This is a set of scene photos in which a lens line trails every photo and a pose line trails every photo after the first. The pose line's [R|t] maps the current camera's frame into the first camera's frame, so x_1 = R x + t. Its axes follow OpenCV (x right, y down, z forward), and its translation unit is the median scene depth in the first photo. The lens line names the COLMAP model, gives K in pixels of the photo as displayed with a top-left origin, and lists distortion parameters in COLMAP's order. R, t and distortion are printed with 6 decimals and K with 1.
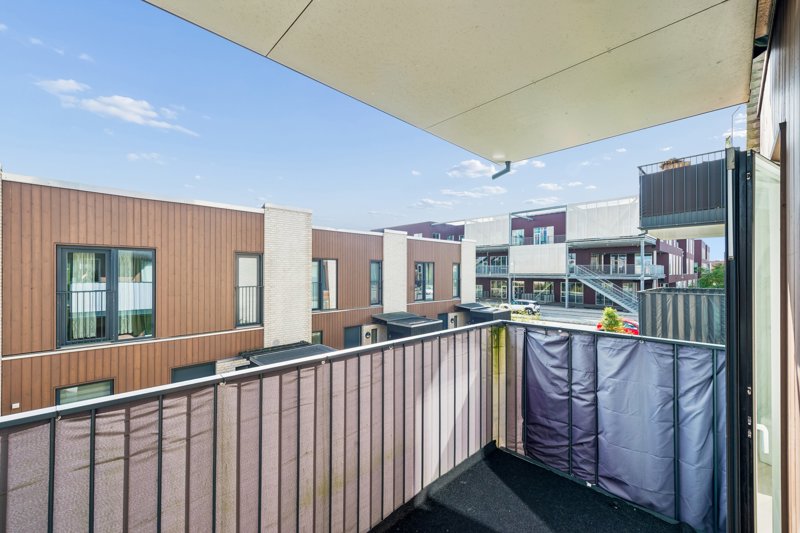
lens RADIAL K [[315.6, 0, 400.0], [0, 315.6, 266.5], [0, 0, 1]] dist [0.013208, -0.000062]
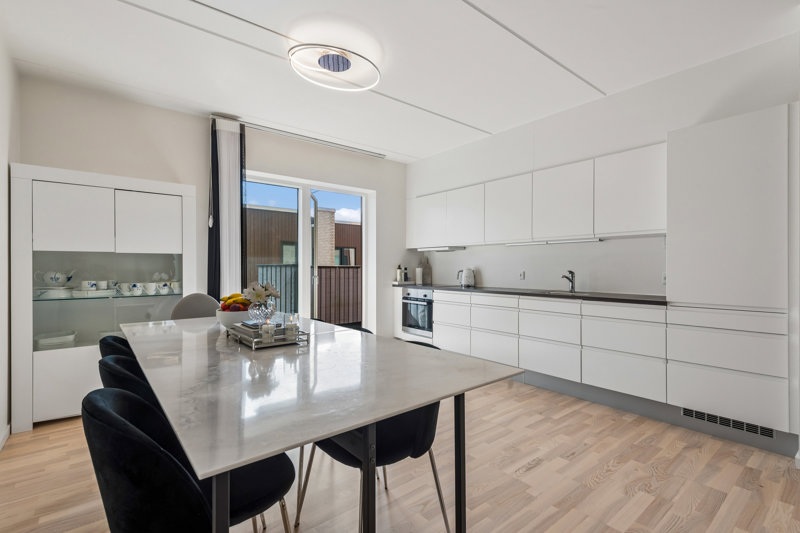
lens RADIAL K [[365.6, 0, 400.0], [0, 365.6, 266.5], [0, 0, 1]] dist [0.014217, -0.000502]
pose [[0.995245, -0.000111, -0.097407, 0.192692], [0.001290, 0.999927, 0.012044, 0.058258], [0.097398, -0.012112, 0.995172, -0.677247]]
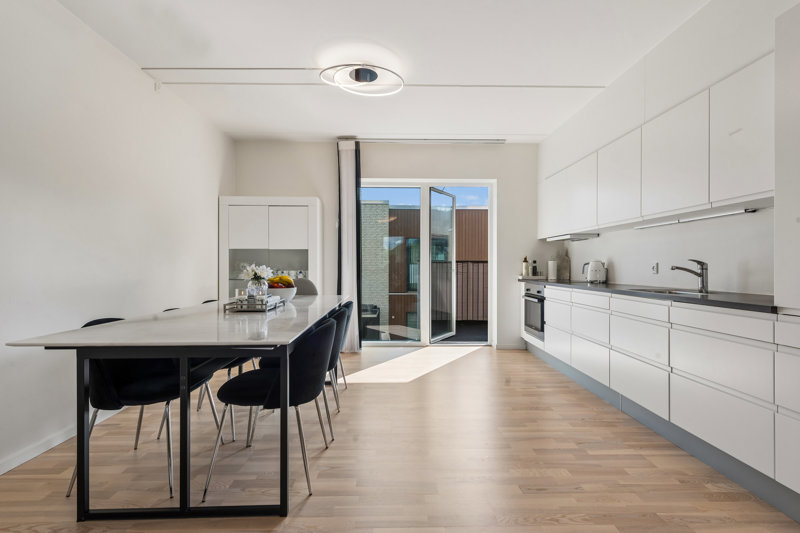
lens RADIAL K [[372.3, 0, 401.4], [0, 372.3, 264.7], [0, 0, 1]] dist [0.000623, -0.000640]
pose [[0.730223, -0.000753, -0.683209, 0.402290], [0.007781, 0.999944, 0.007215, 0.069561], [0.683165, -0.010585, 0.730187, -0.597811]]
